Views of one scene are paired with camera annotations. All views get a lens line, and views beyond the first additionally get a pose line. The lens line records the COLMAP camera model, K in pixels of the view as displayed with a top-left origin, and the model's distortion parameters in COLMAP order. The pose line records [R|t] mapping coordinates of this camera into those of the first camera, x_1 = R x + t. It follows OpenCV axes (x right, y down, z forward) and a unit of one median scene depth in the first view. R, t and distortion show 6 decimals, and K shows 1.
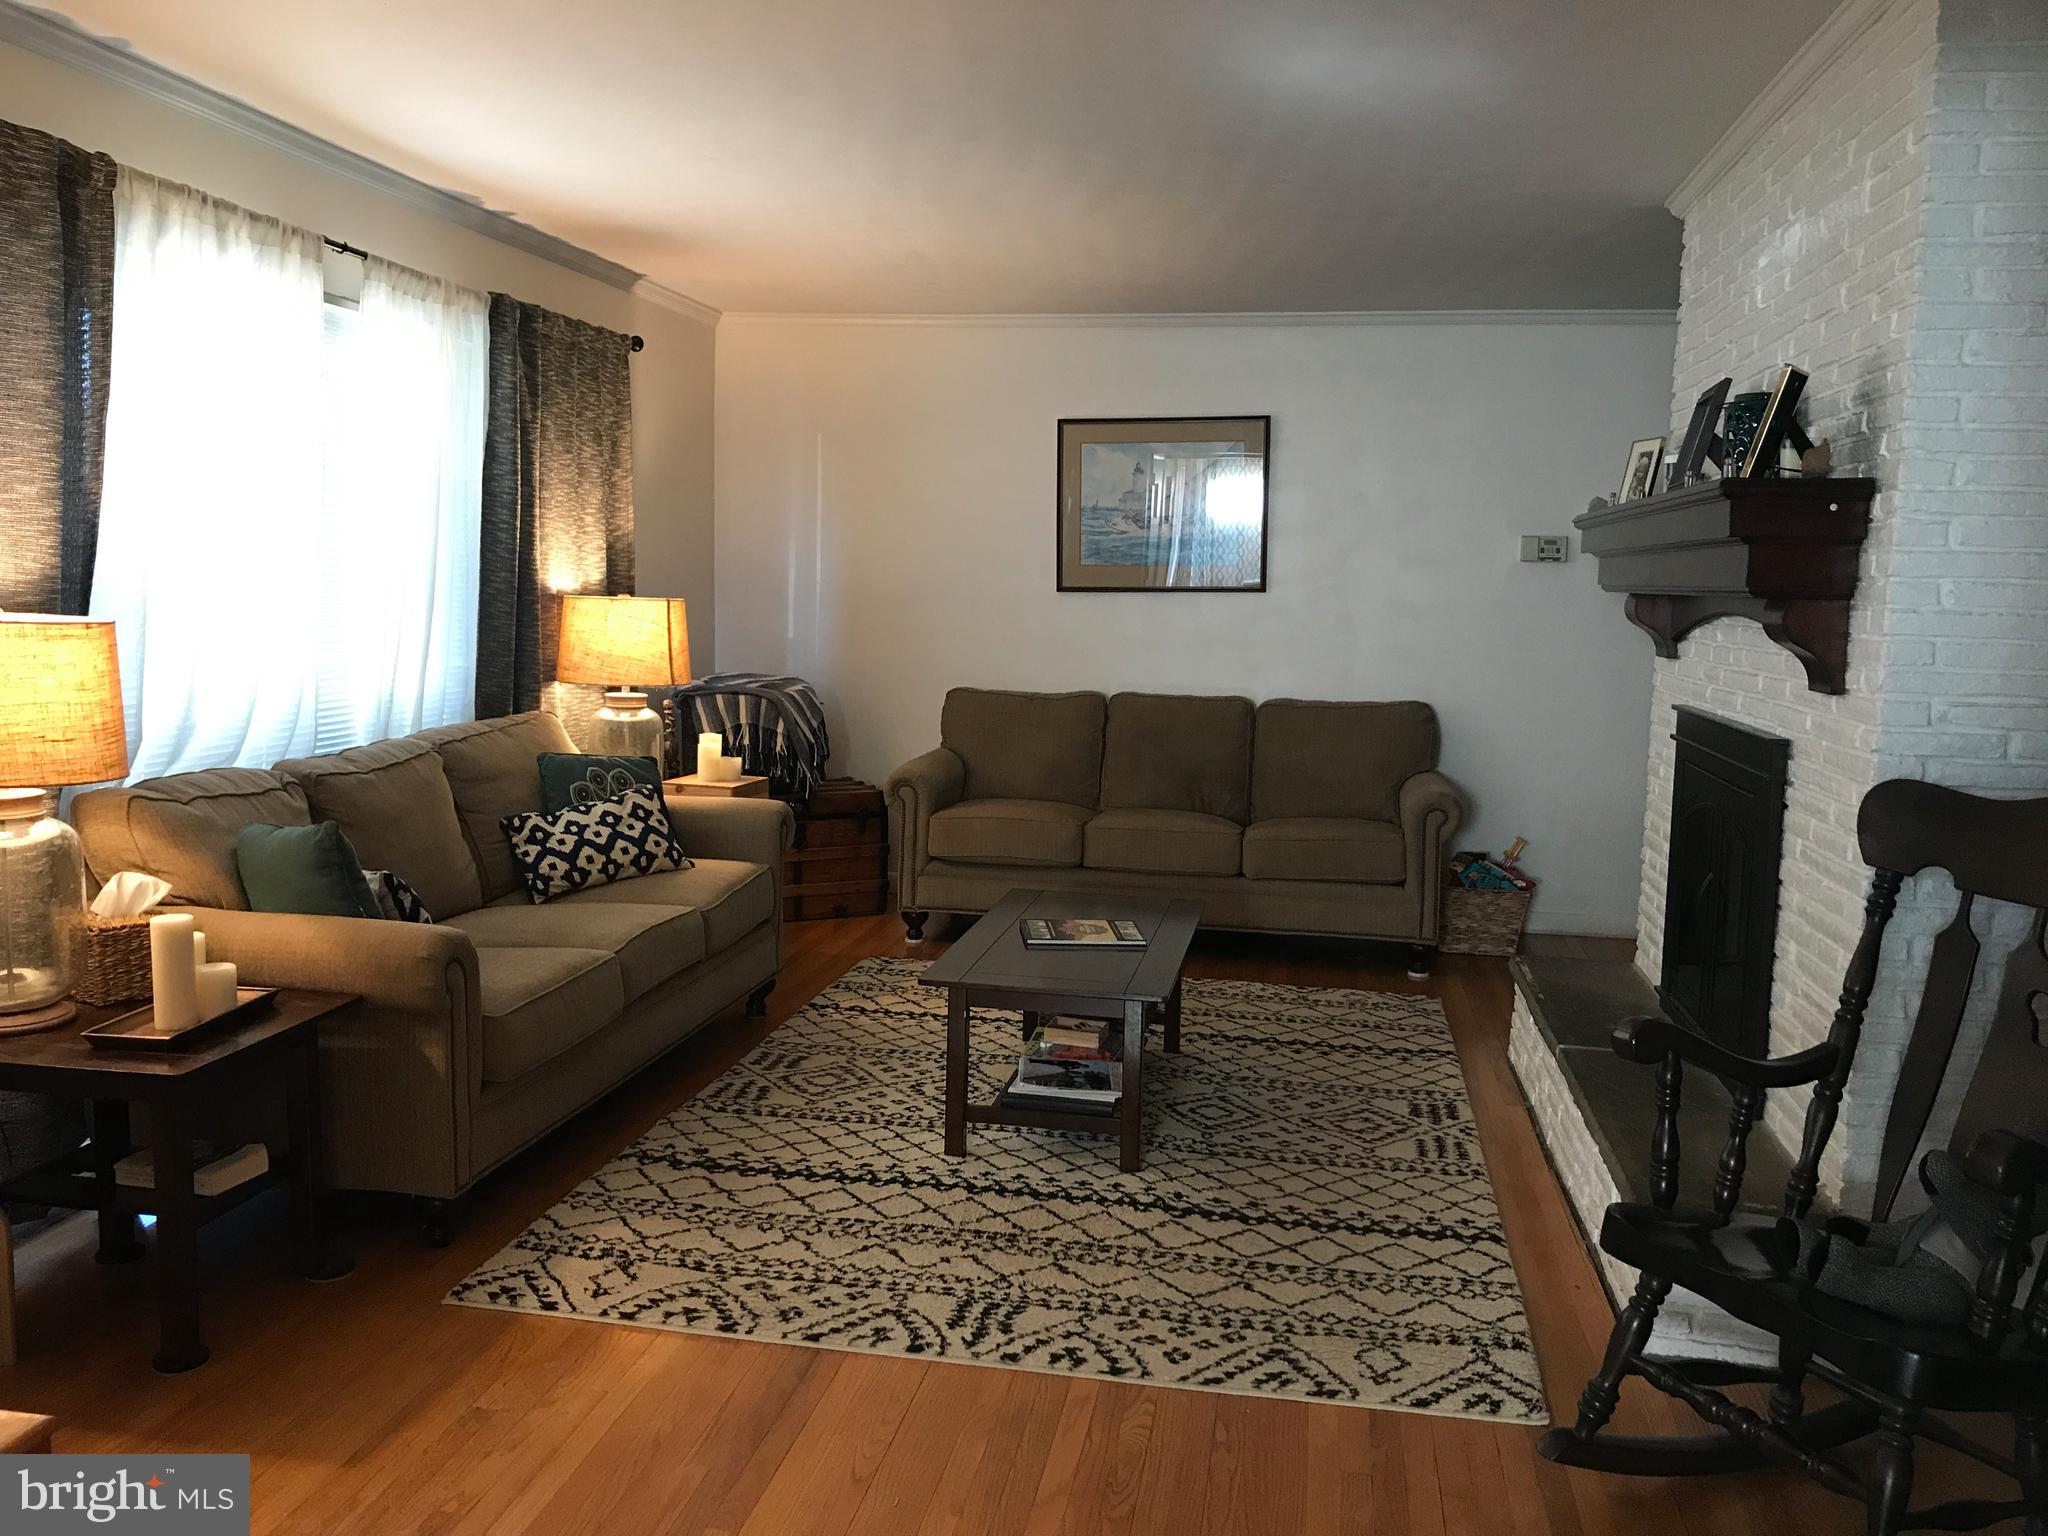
lens RADIAL K [[1686.9, 0, 1036.5], [0, 1686.9, 756.0], [0, 0, 1]] dist [0.028933, -0.027931]
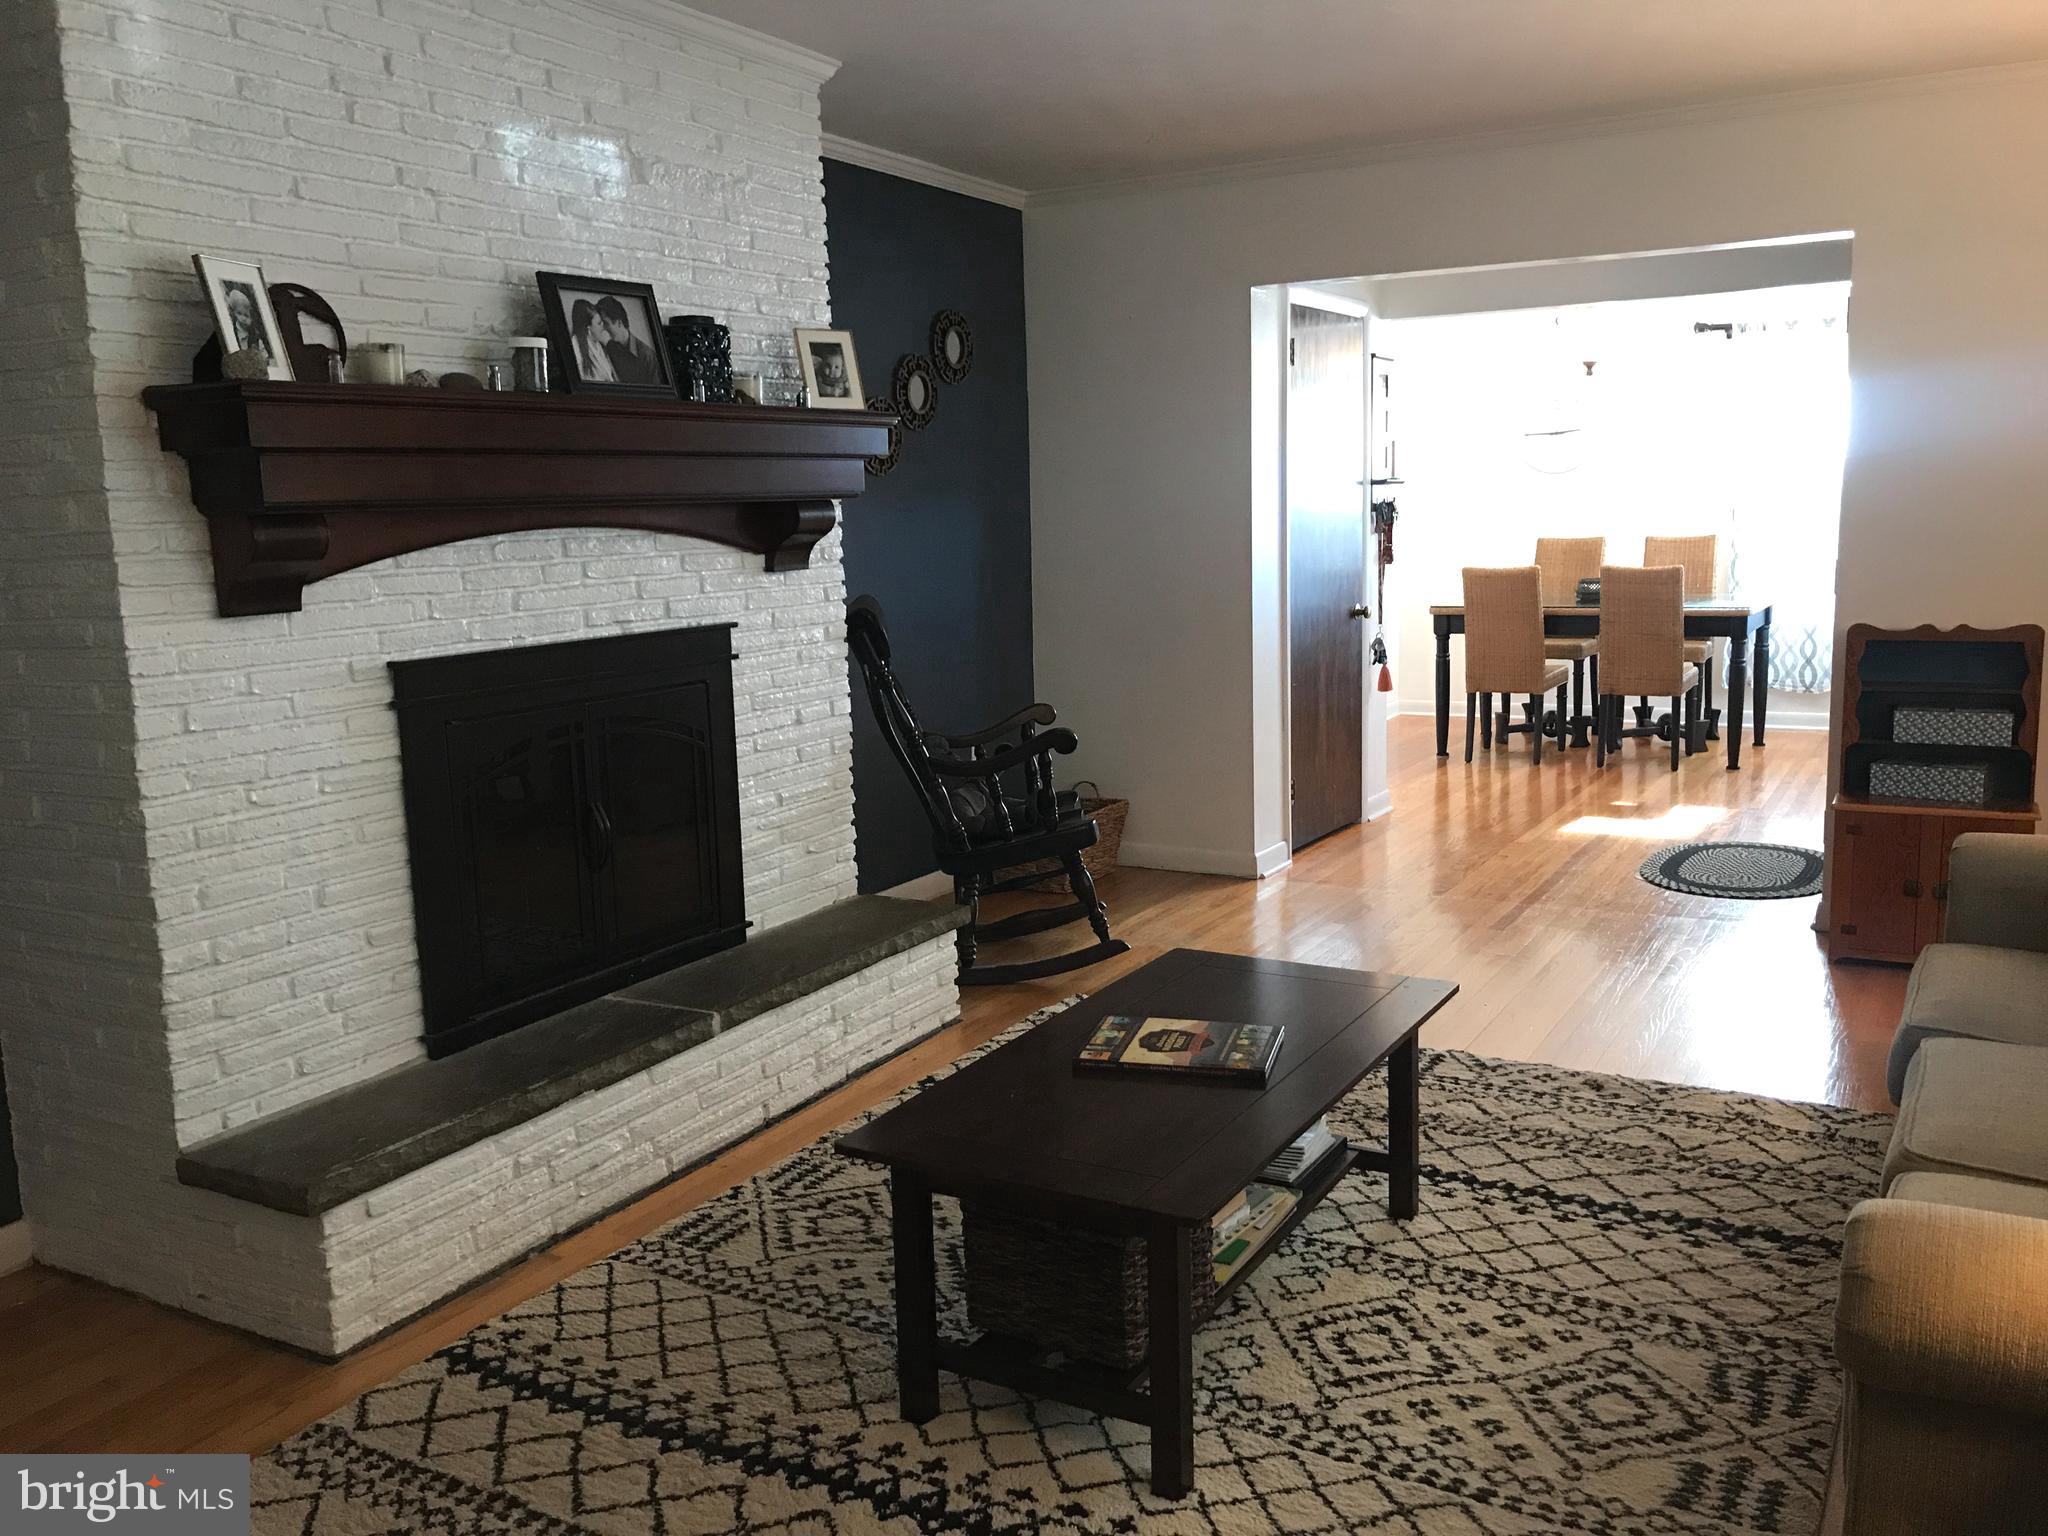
lens RADIAL K [[1686.9, 0, 1014.9], [0, 1686.9, 760.1], [0, 0, 1]] dist [0.028933, -0.027931]
pose [[-0.936279, -0.051145, 0.347513, -0.146458], [0.043776, 0.964639, 0.259915, -0.189597], [-0.348518, 0.258565, -0.900932, 1.775756]]
